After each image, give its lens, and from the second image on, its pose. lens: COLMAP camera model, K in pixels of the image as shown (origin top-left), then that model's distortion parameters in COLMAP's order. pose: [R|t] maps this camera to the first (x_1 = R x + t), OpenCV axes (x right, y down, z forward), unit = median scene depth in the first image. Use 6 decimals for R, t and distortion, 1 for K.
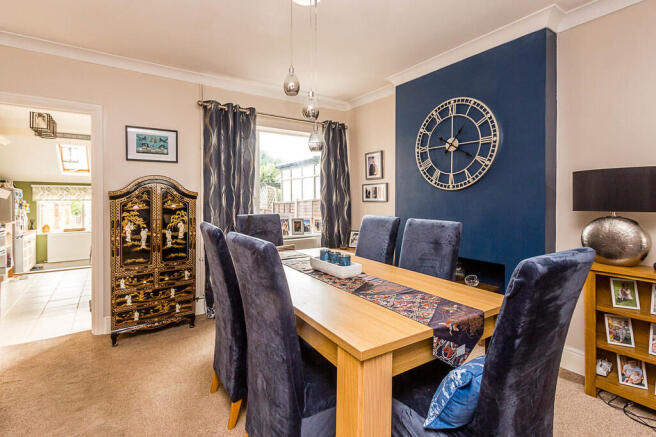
lens RADIAL K [[321.0, 0, 329.5], [0, 321.0, 197.2], [0, 0, 1]] dist [-0.001808, 0.000202]
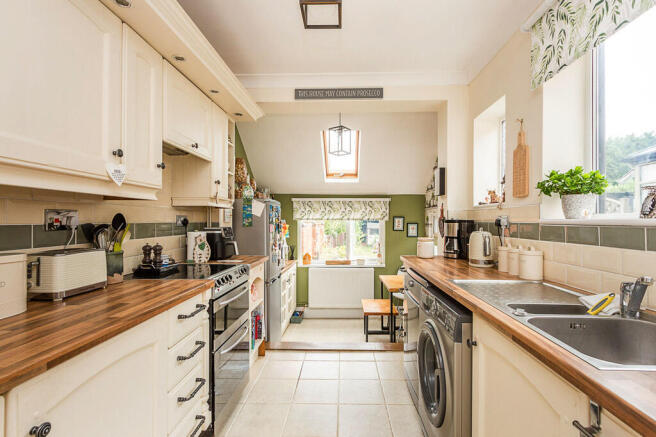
lens RADIAL K [[321.0, 0, 331.9], [0, 321.0, 219.9], [0, 0, 1]] dist [-0.001808, 0.000202]
pose [[0.805294, 0.005764, -0.592847, -0.429319], [-0.001946, 0.999973, 0.007079, 0.005610], [0.592872, -0.004547, 0.805284, 0.471947]]
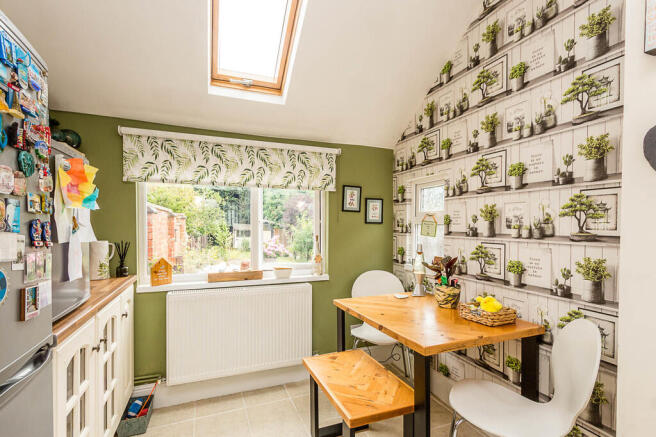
lens RADIAL K [[321.0, 0, 329.0], [0, 321.0, 230.6], [0, 0, 1]] dist [-0.001808, 0.000202]
pose [[0.975842, 0.016835, -0.217830, -0.681628], [-0.011266, 0.999578, 0.026784, 0.048473], [0.218189, -0.023683, 0.975619, 0.758215]]
